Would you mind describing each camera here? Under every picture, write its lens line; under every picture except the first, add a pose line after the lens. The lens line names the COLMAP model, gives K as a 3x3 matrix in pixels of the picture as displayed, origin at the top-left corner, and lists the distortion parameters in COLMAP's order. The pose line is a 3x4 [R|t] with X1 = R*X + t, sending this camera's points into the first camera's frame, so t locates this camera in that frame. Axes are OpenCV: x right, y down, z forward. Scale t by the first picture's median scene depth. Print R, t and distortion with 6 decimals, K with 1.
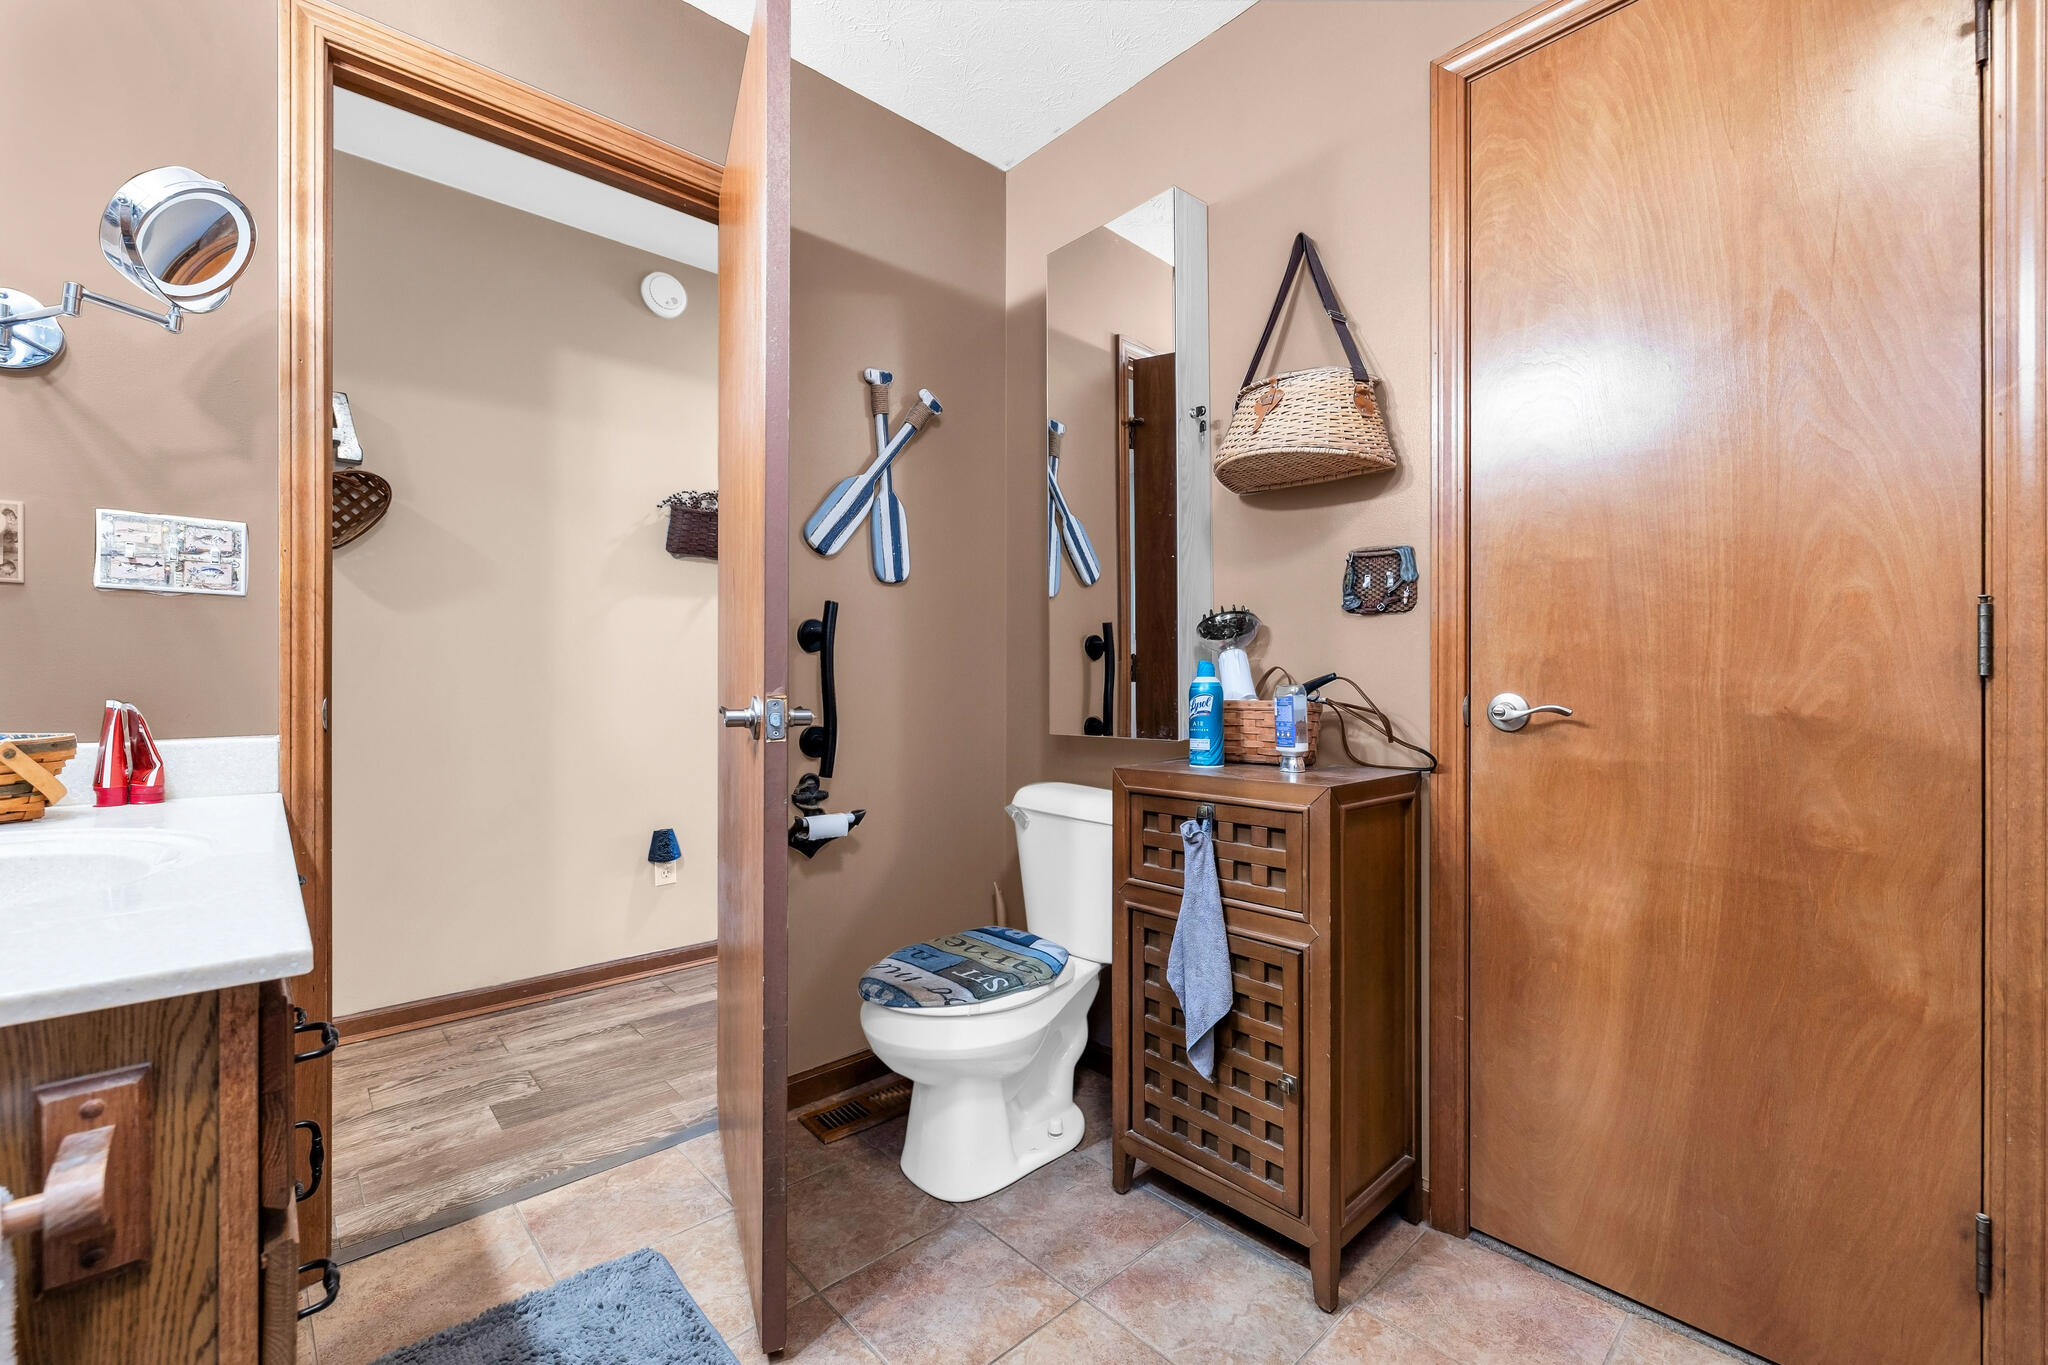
lens RADIAL K [[855.3, 0, 1026.1], [0, 855.3, 681.7], [0, 0, 1]] dist [-0.001864, 0.001008]
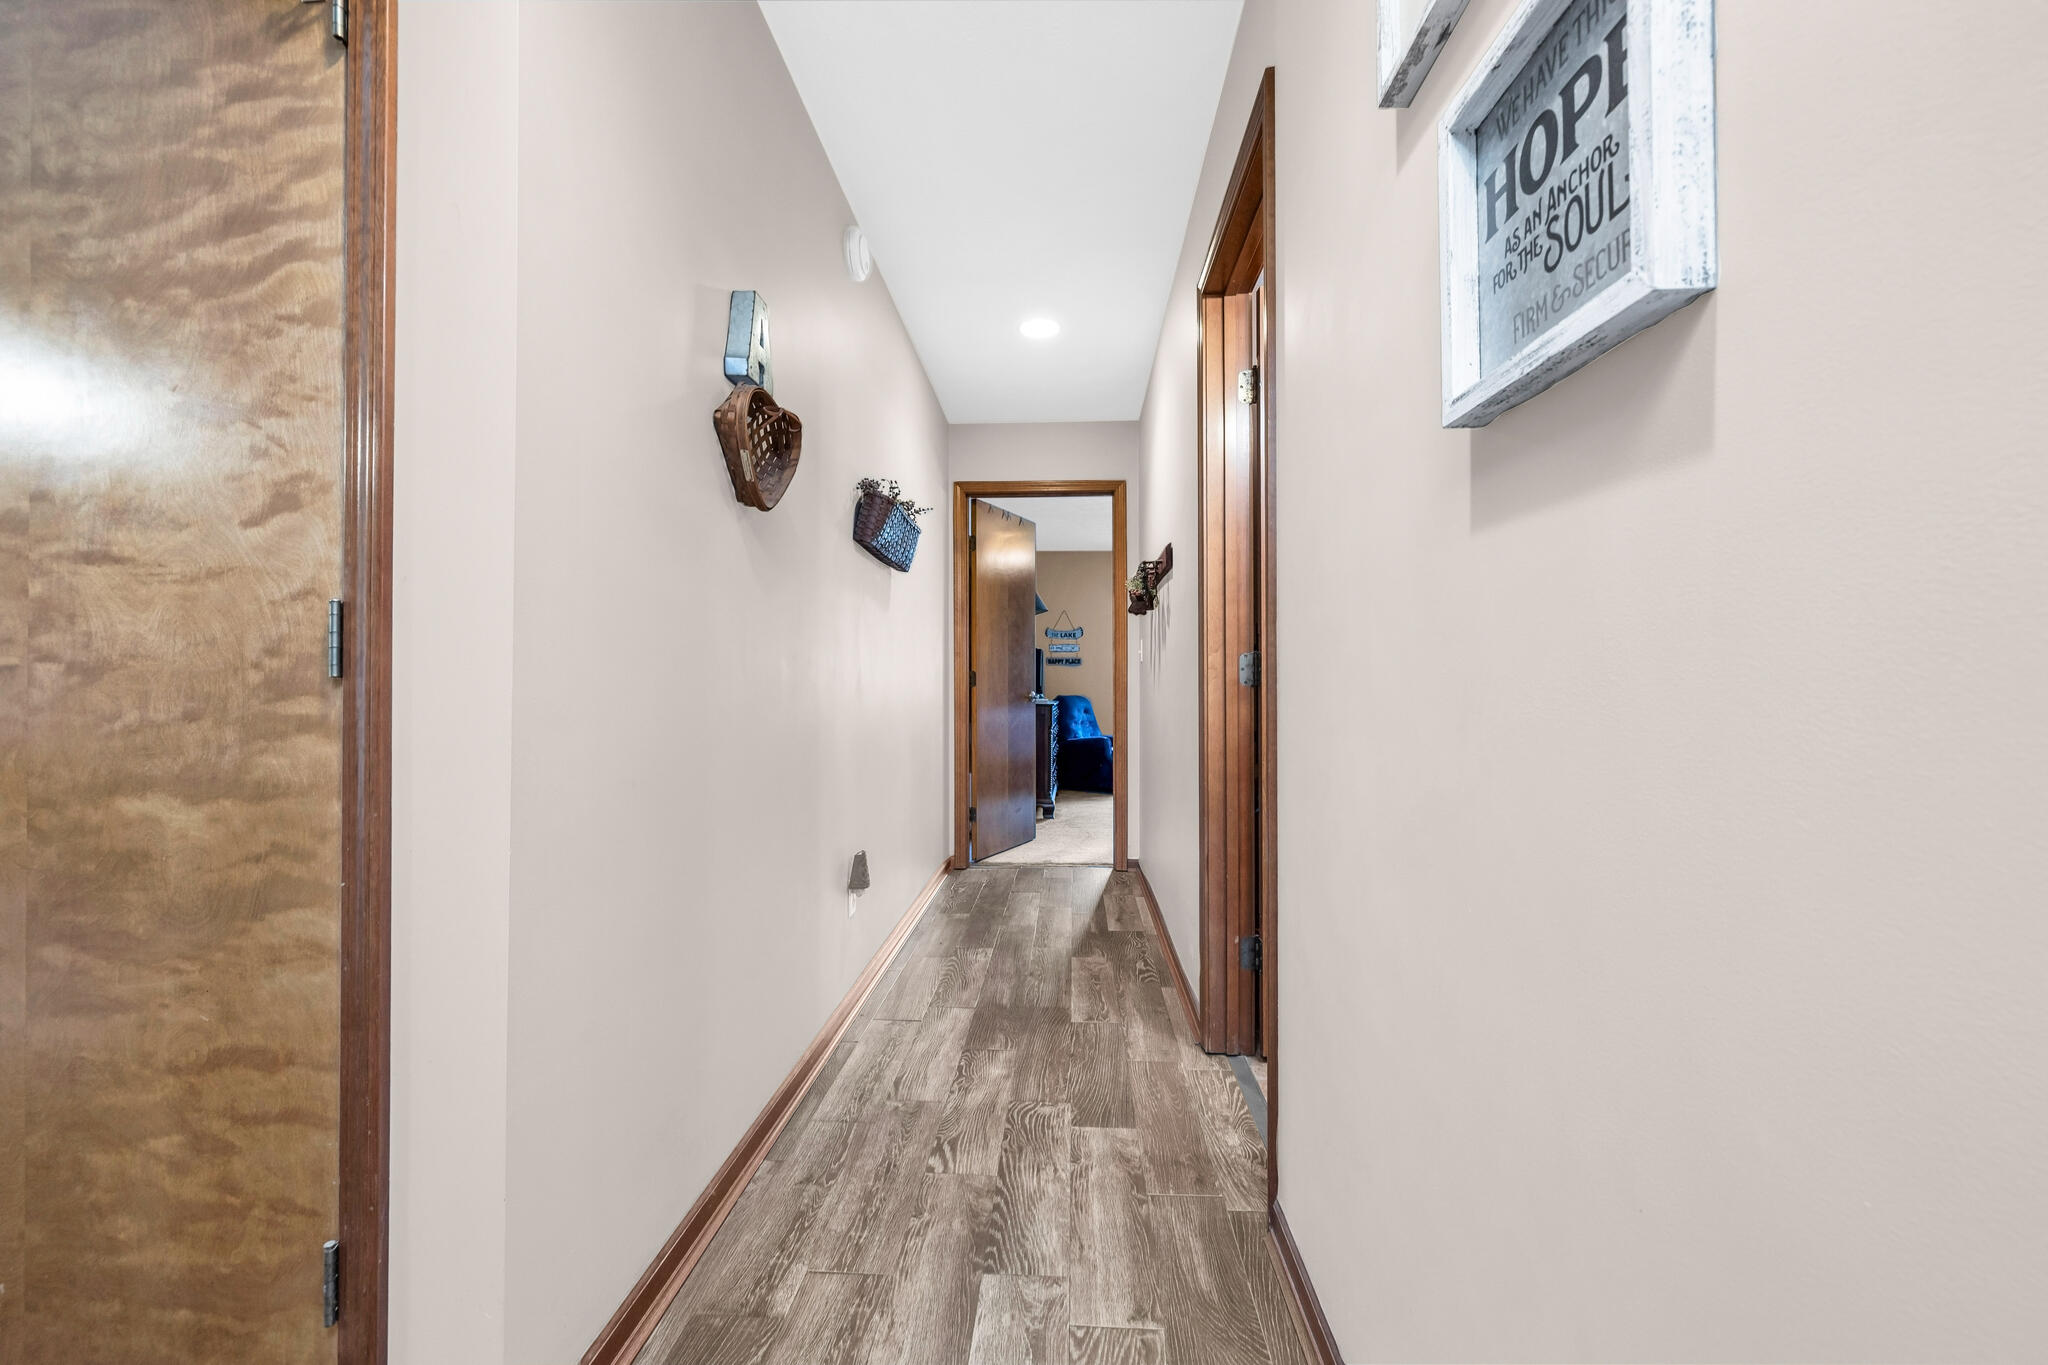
lens RADIAL K [[855.3, 0, 1030.1], [0, 855.3, 691.2], [0, 0, 1]] dist [-0.001864, 0.001008]
pose [[0.700596, 0.005416, 0.713537, -1.241254], [-0.004624, 0.999985, -0.003049, 0.010660], [-0.713543, -0.001163, 0.700611, 0.334328]]
